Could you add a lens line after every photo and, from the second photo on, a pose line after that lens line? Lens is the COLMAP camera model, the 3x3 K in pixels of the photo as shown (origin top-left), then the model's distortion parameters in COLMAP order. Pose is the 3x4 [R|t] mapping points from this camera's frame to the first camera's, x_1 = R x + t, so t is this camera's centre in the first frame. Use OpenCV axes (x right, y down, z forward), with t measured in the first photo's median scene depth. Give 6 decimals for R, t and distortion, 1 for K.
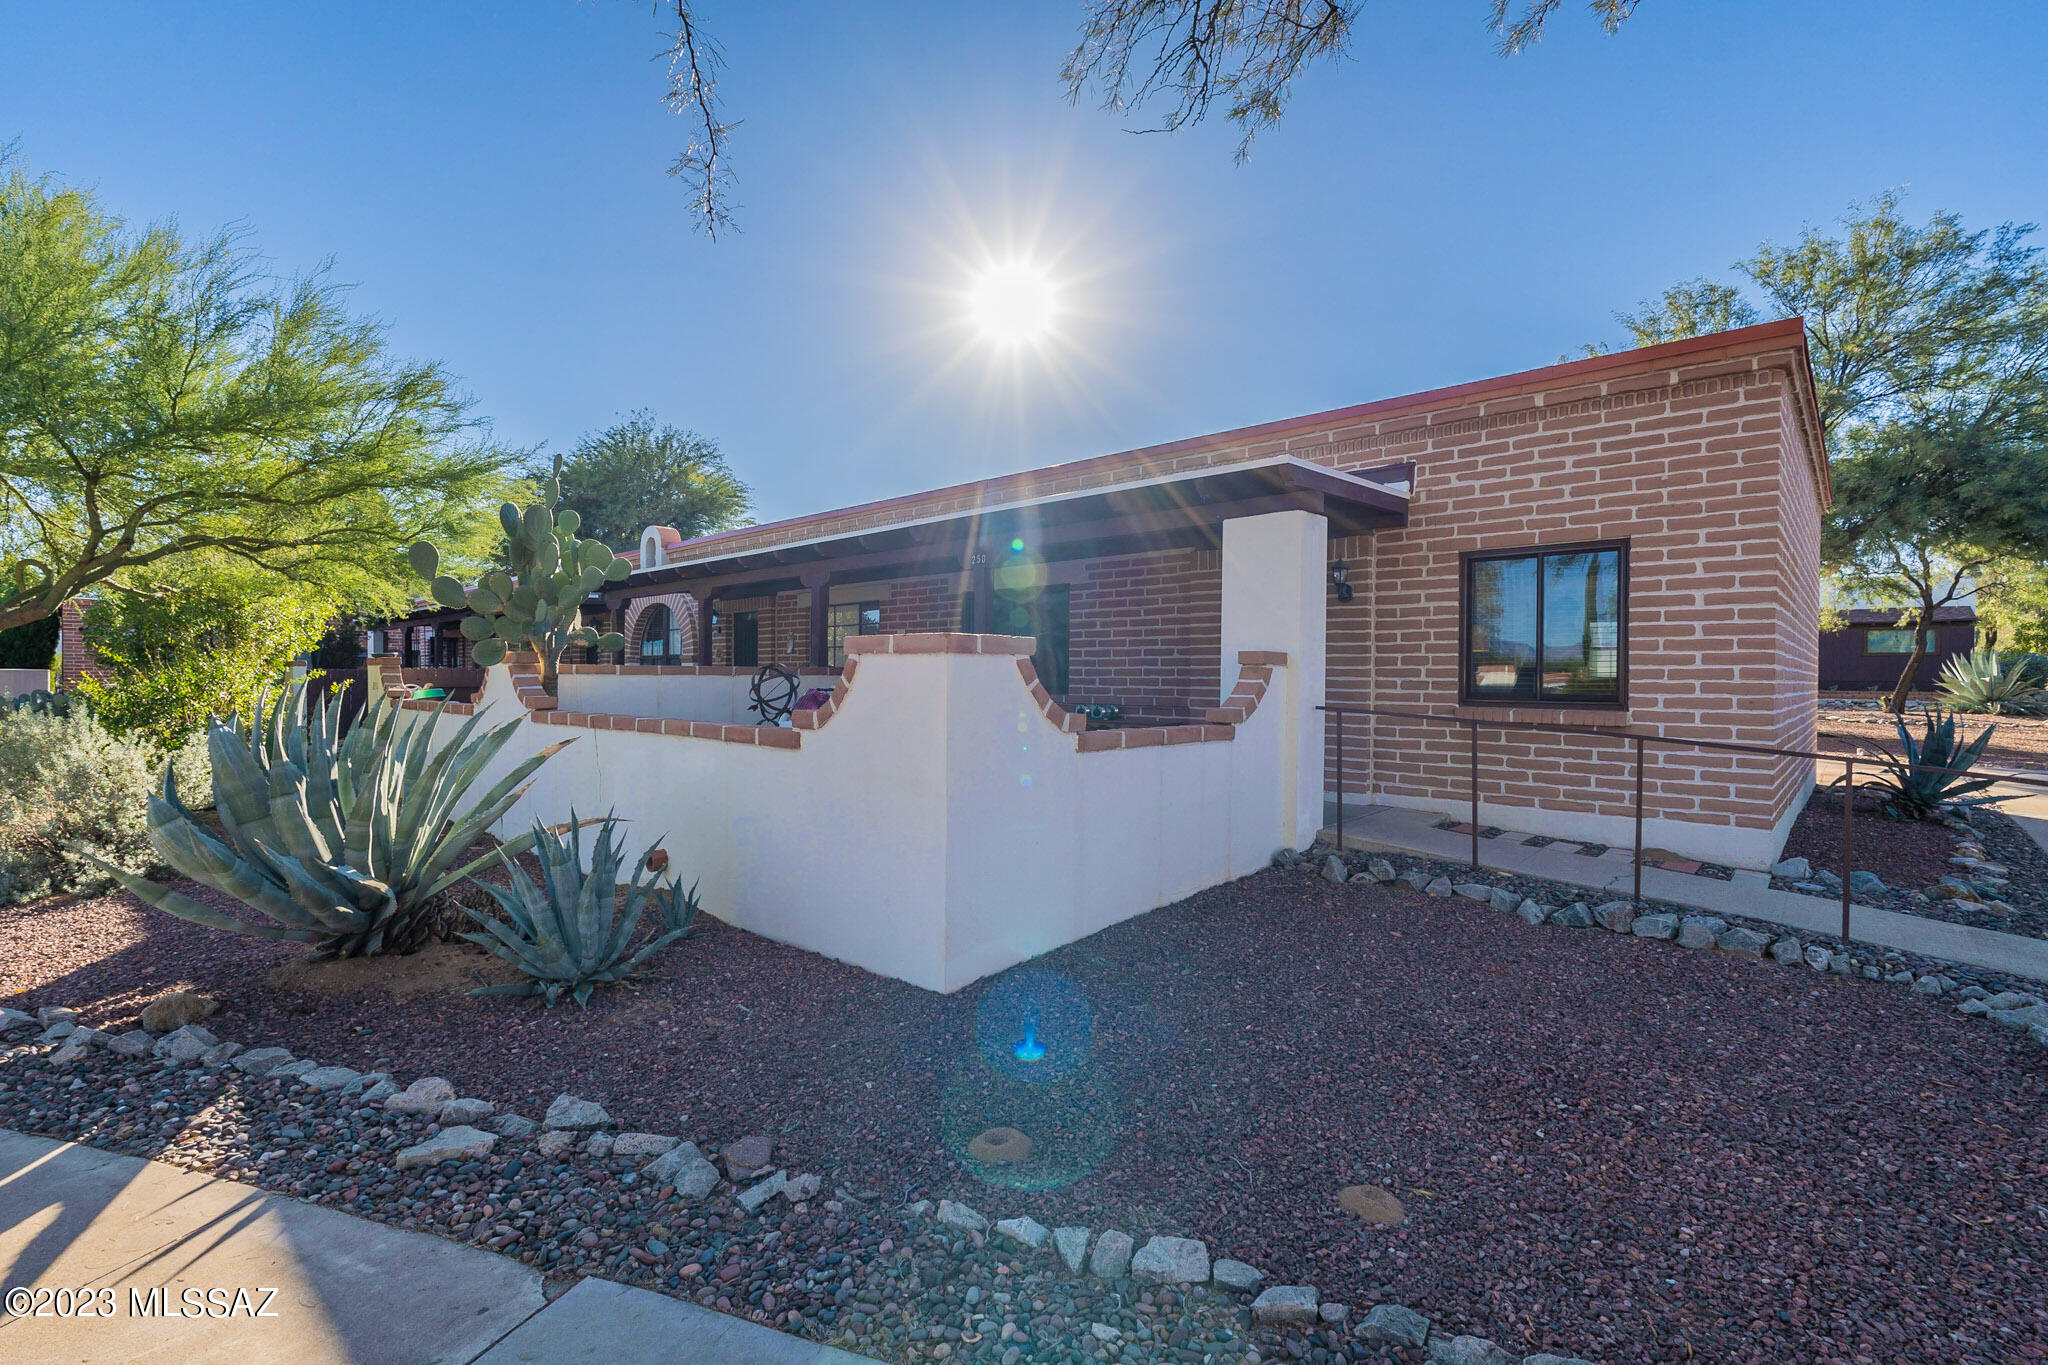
lens RADIAL K [[904.3, 0, 1019.9], [0, 904.3, 679.2], [0, 0, 1]] dist [-0.006956, 0.001768]
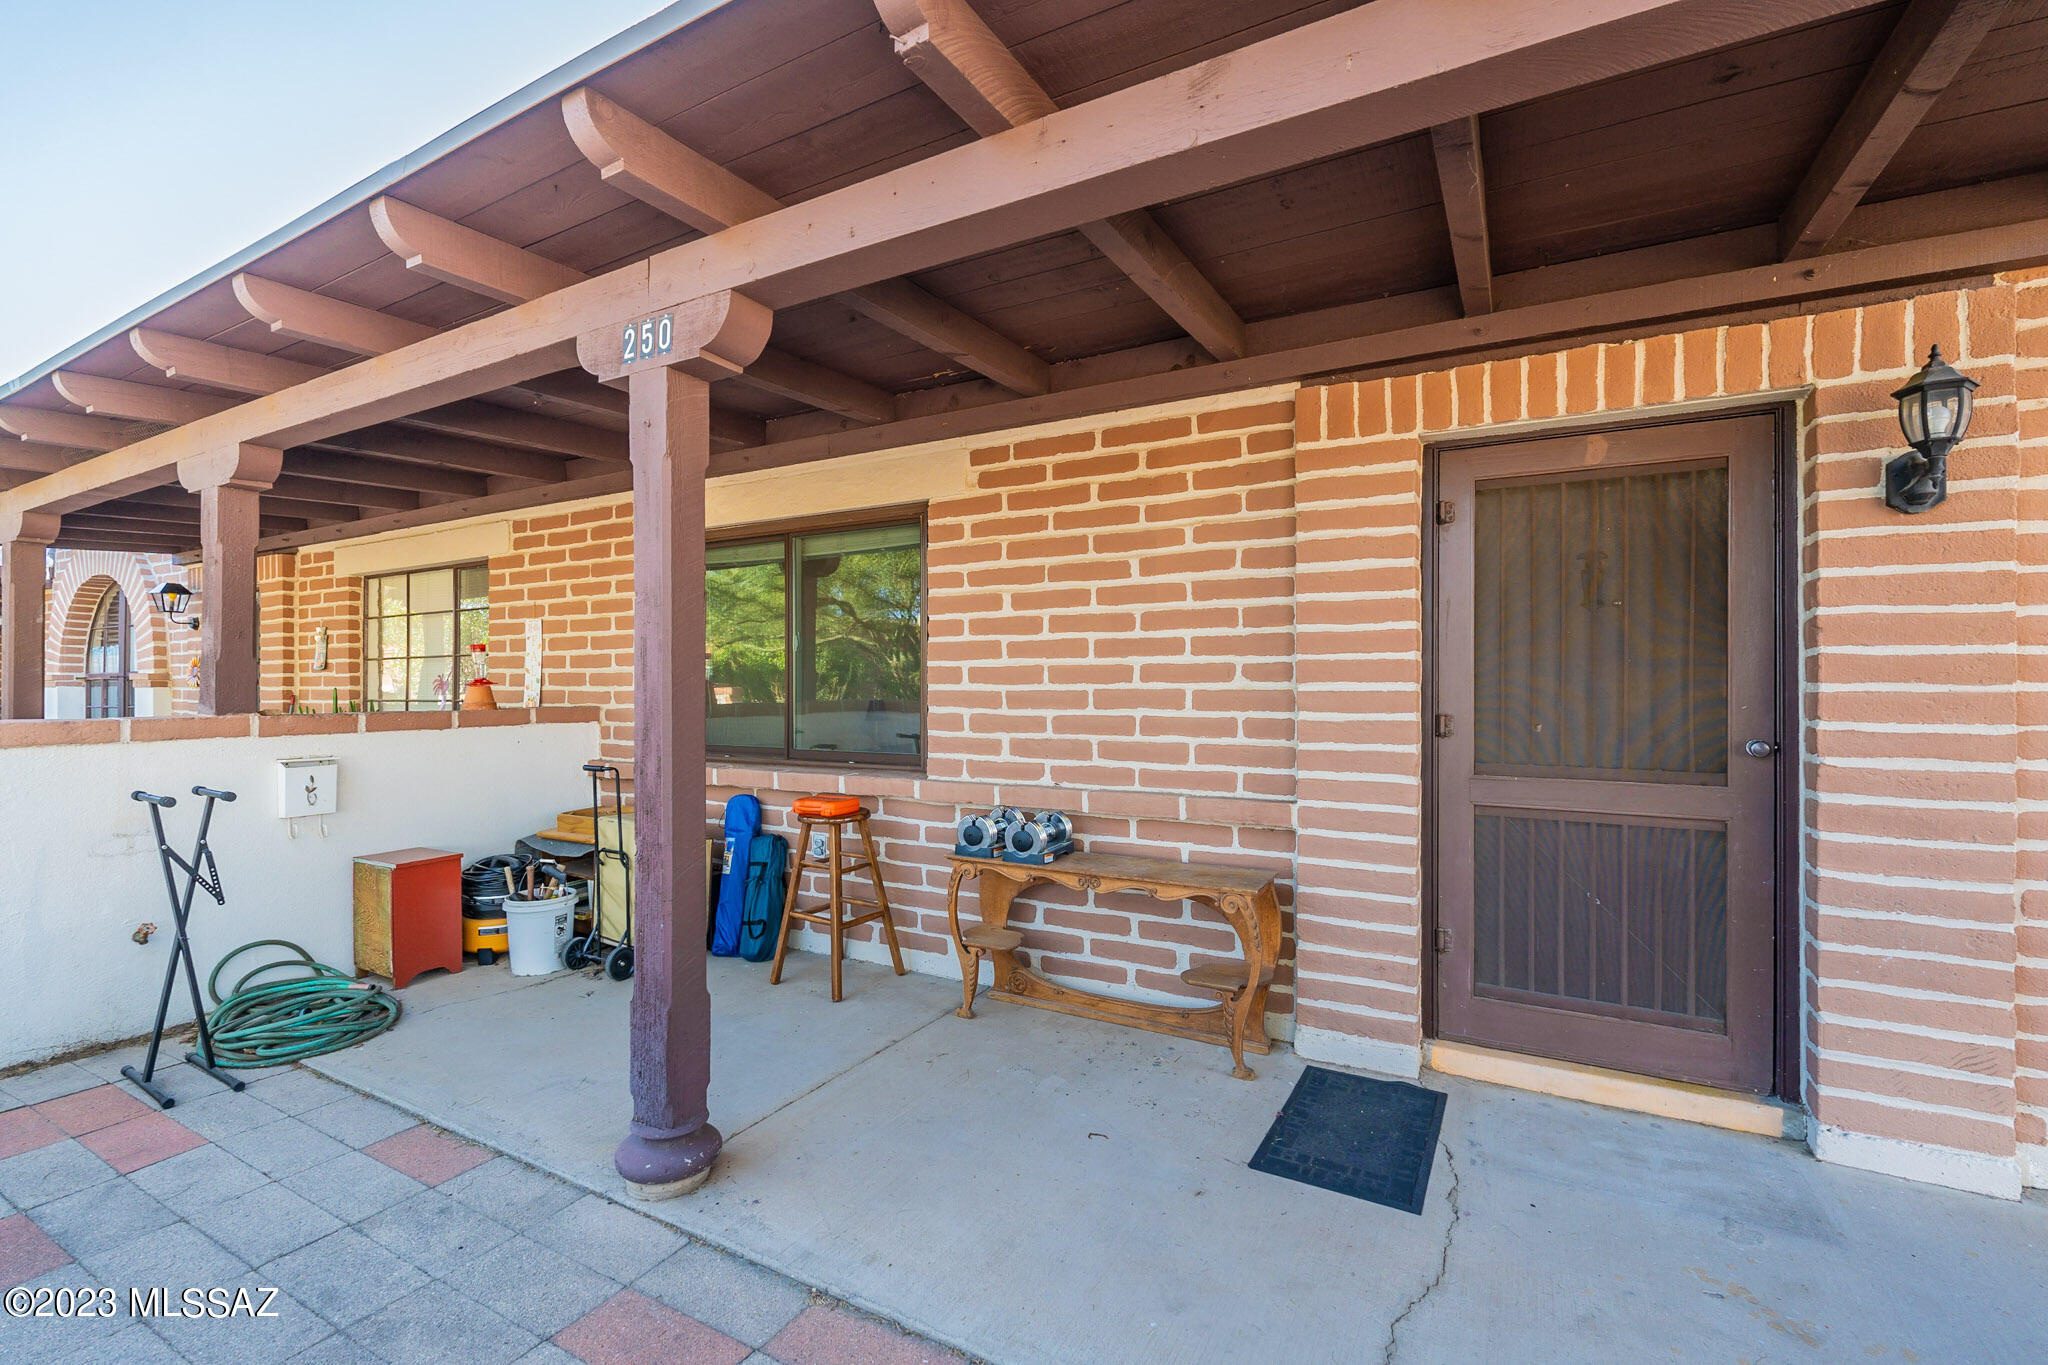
lens RADIAL K [[904.3, 0, 993.6], [0, 904.3, 685.6], [0, 0, 1]] dist [-0.006956, 0.001768]
pose [[0.976624, -0.008567, 0.214782, -0.003331], [0.008767, 0.999962, 0.000018, -0.024021], [-0.214774, 0.001865, 0.976662, 0.620472]]
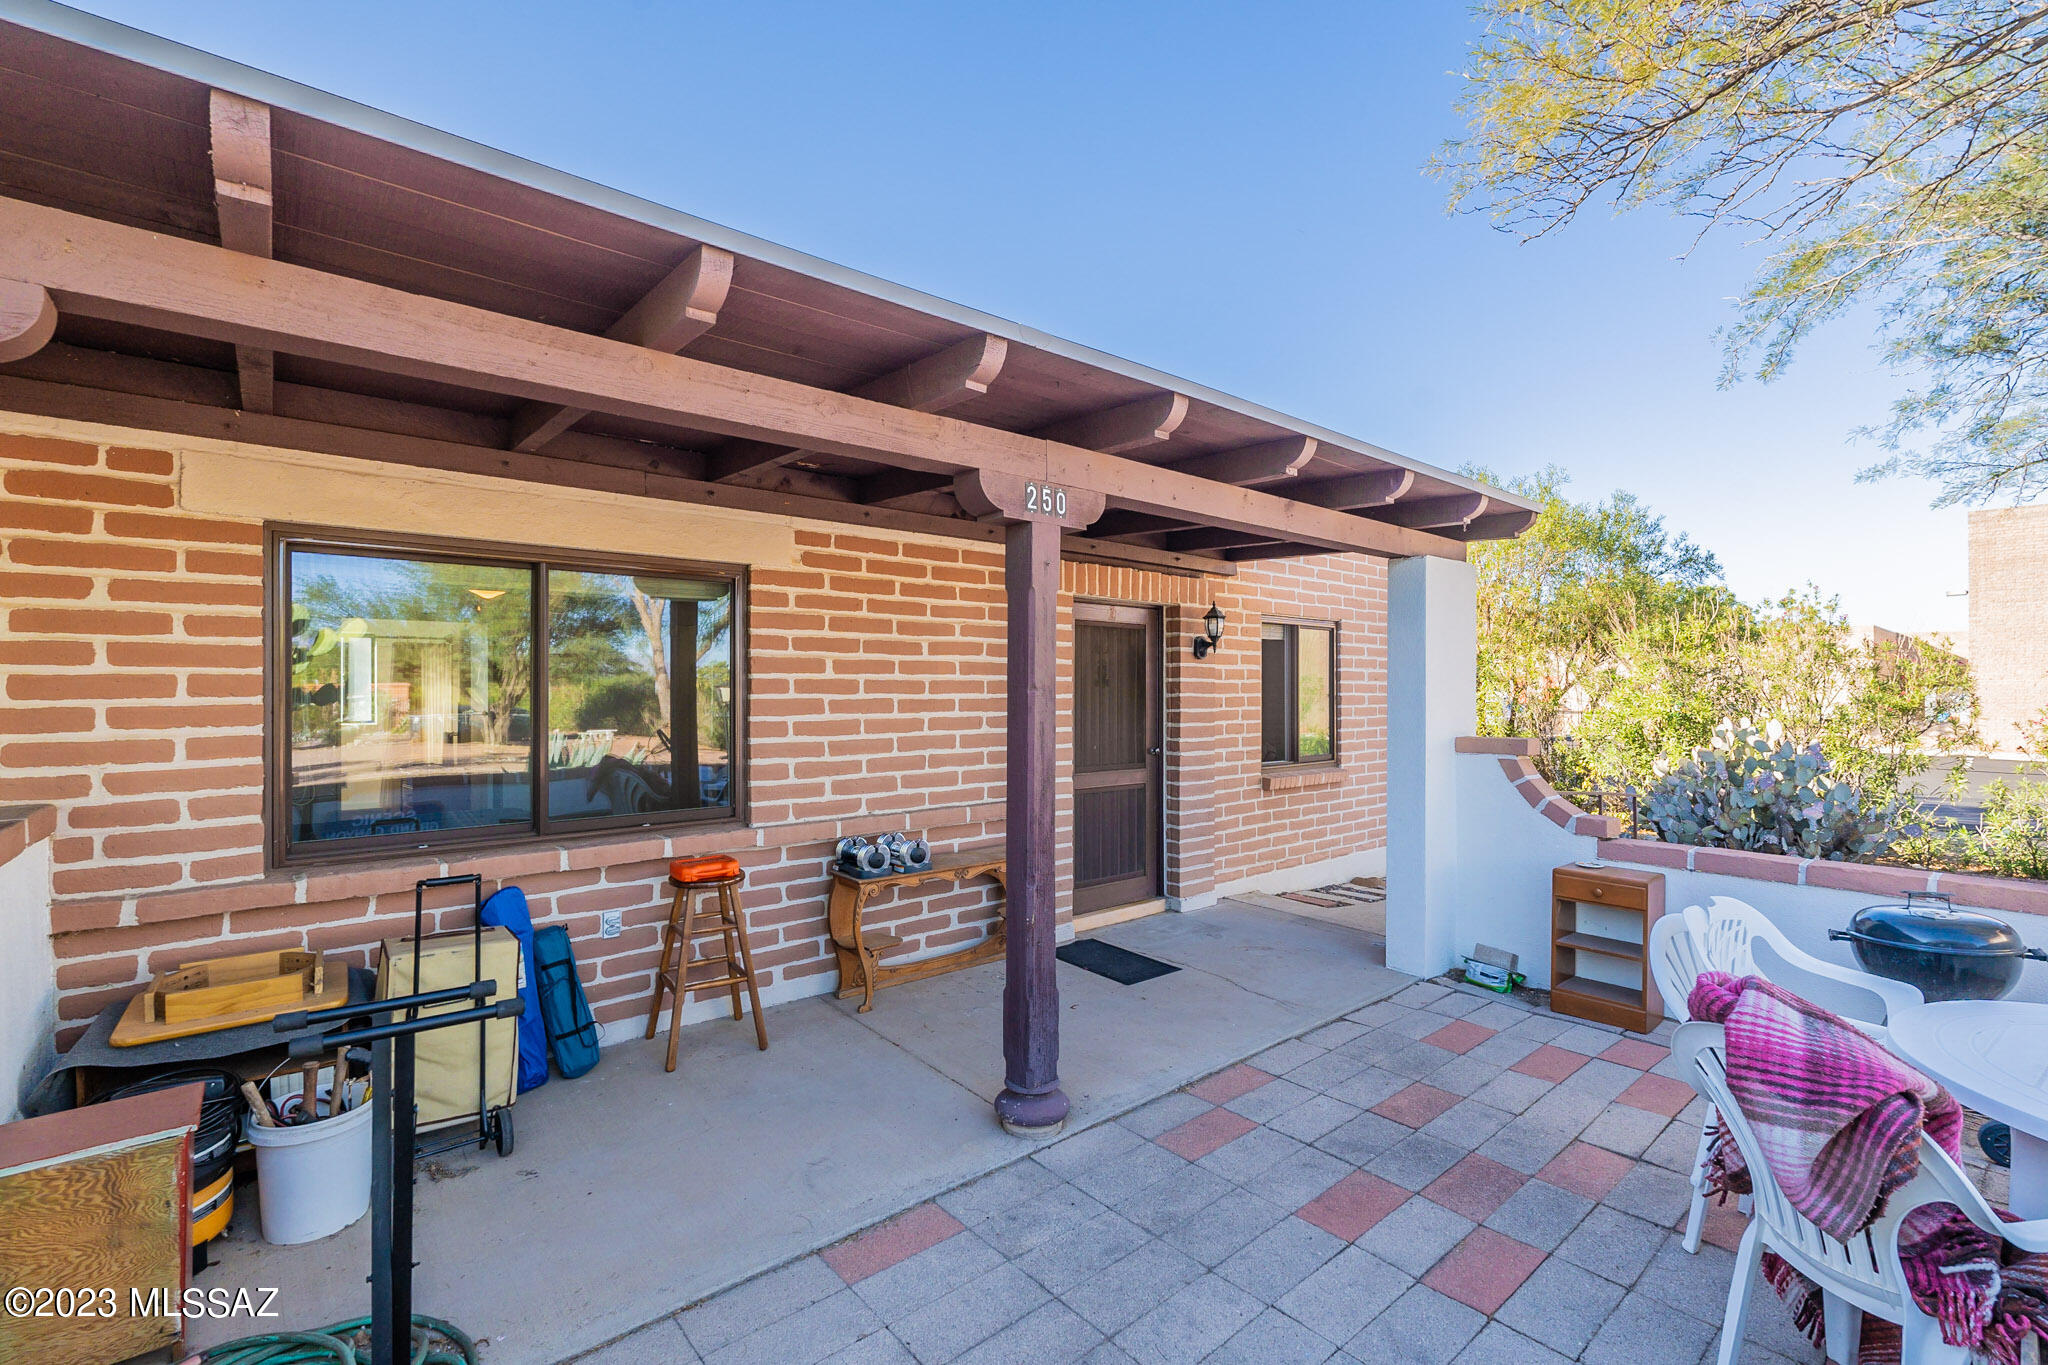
lens RADIAL K [[904.3, 0, 1053.1], [0, 904.3, 687.3], [0, 0, 1]] dist [-0.006956, 0.001768]
pose [[0.104705, -0.005894, 0.994486, -0.365052], [0.002606, 0.999981, 0.005652, -0.051809], [-0.994500, 0.002000, 0.104719, 0.838847]]
